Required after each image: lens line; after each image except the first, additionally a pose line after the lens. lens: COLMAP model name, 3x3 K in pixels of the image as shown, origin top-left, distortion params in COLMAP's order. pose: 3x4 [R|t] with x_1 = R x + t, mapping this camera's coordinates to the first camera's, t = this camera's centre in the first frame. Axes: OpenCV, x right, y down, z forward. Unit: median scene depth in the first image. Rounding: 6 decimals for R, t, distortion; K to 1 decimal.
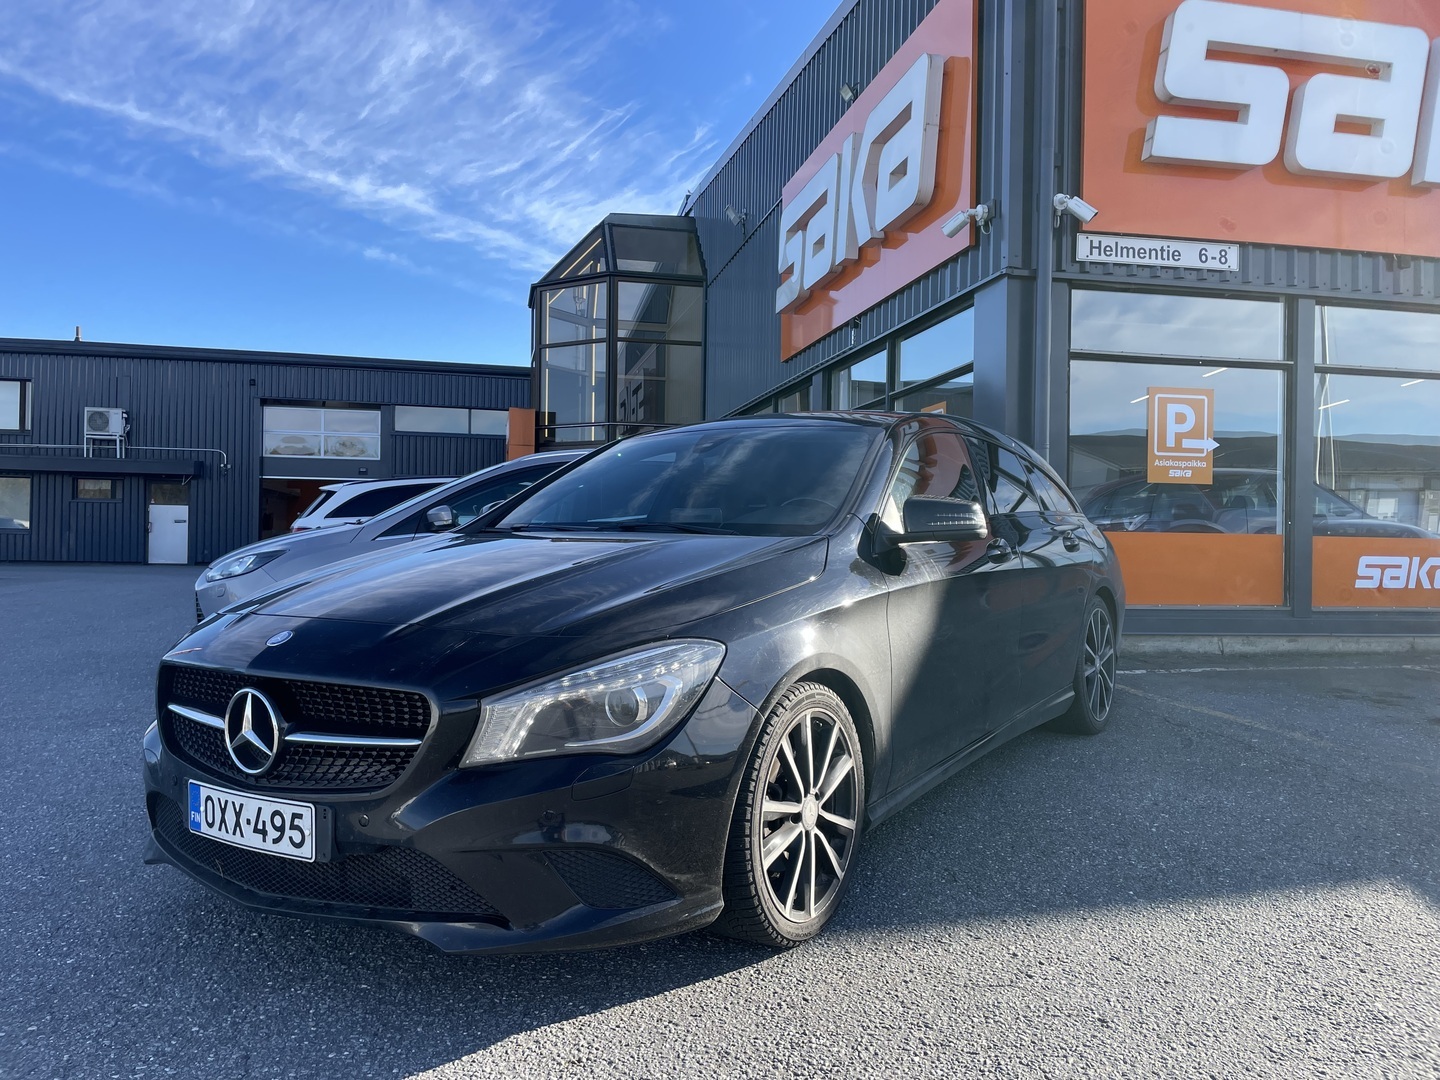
lens RADIAL K [[1103.9, 0, 710.1], [0, 1103.9, 537.0], [0, 0, 1]] dist [0.062974, -0.093988]
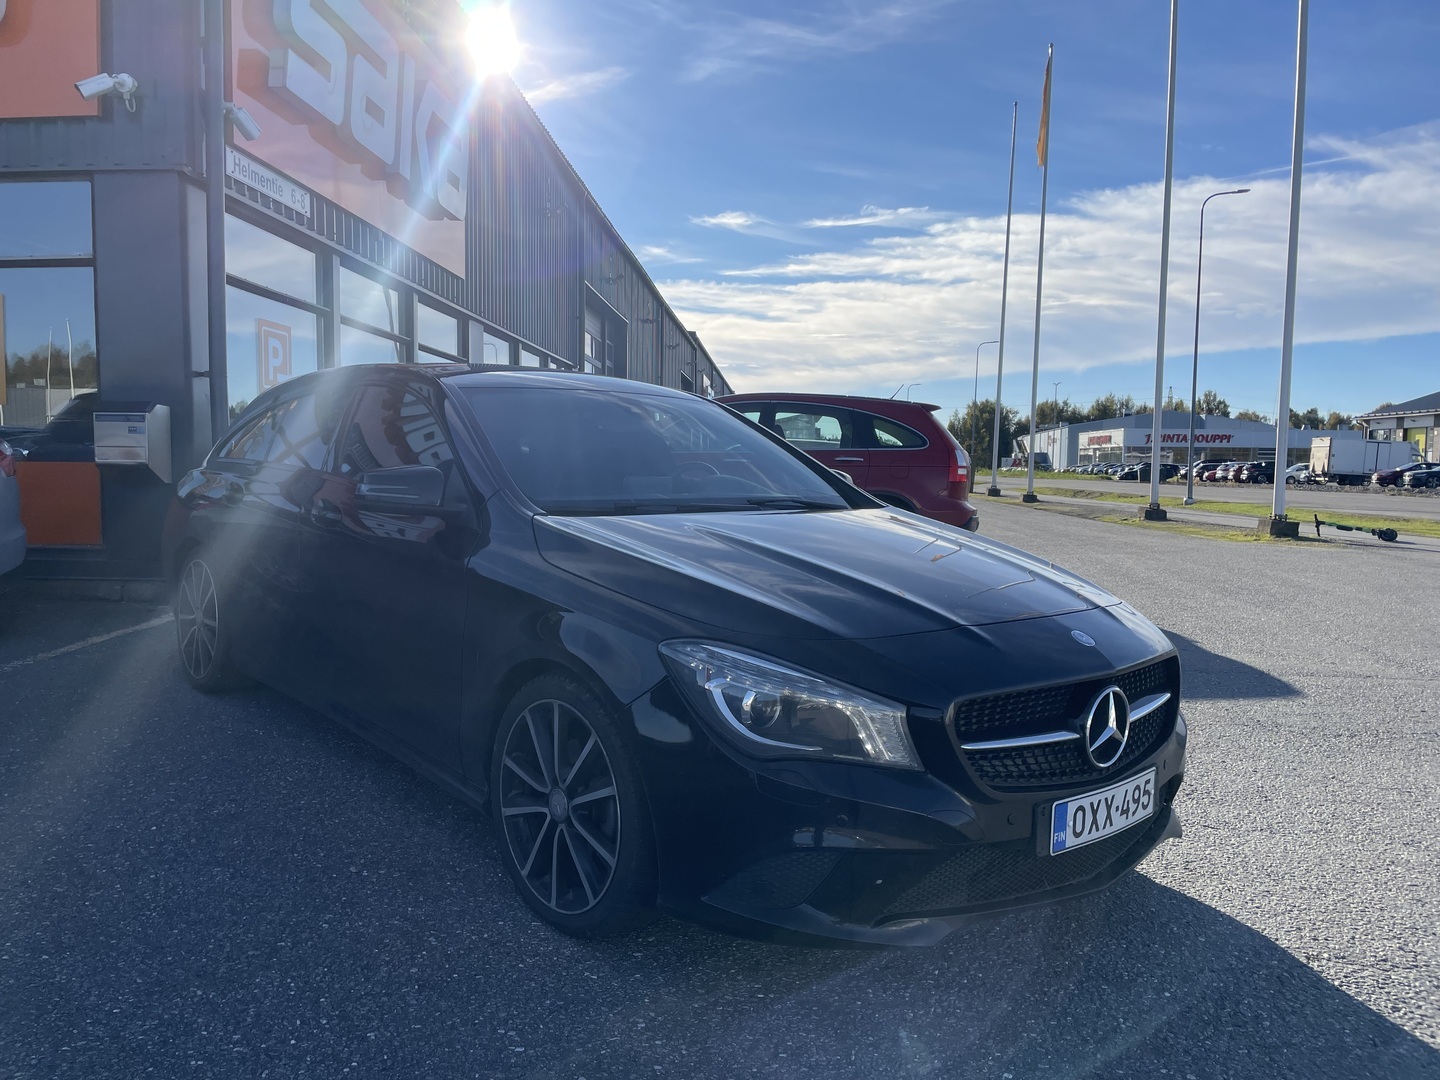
lens RADIAL K [[1103.9, 0, 713.5], [0, 1103.9, 550.2], [0, 0, 1]] dist [0.062974, -0.093988]
pose [[0.262186, -0.083680, 0.961382, -0.484127], [-0.015545, 0.995738, 0.090910, -0.026606], [-0.964892, -0.038780, 0.259768, 0.350869]]
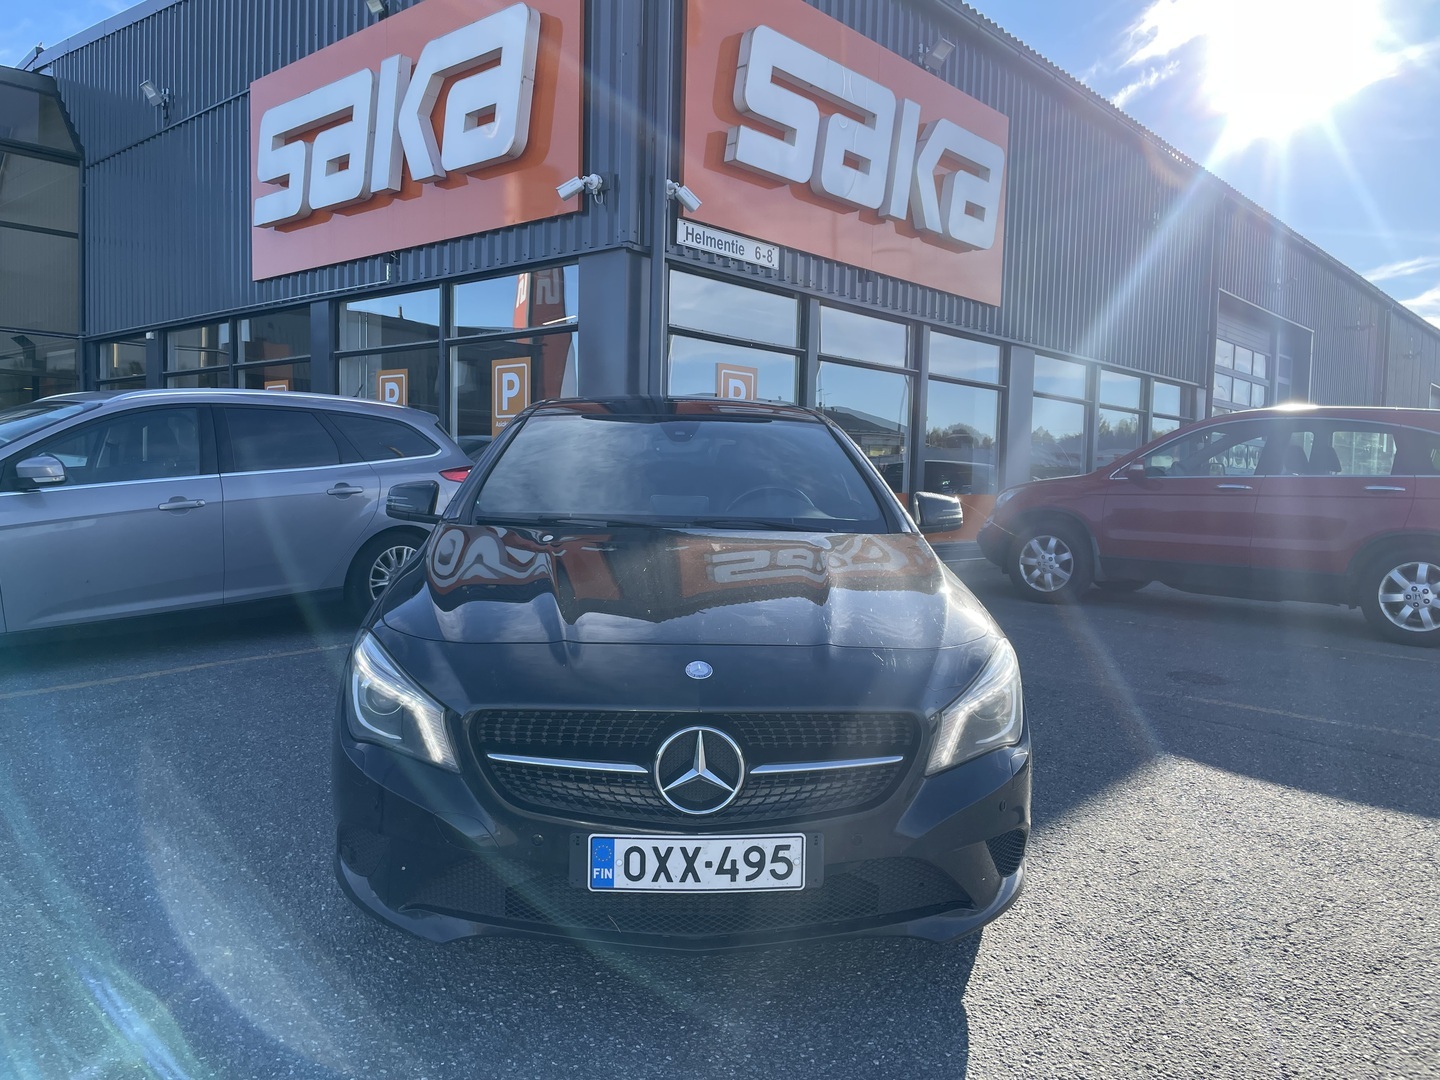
lens RADIAL K [[1103.9, 0, 715.7], [0, 1103.9, 542.0], [0, 0, 1]] dist [0.062974, -0.093988]
pose [[0.797540, -0.025753, 0.602716, -0.309735], [-0.018475, 0.997577, 0.067073, -0.026928], [-0.602983, -0.064629, 0.795132, 0.081406]]
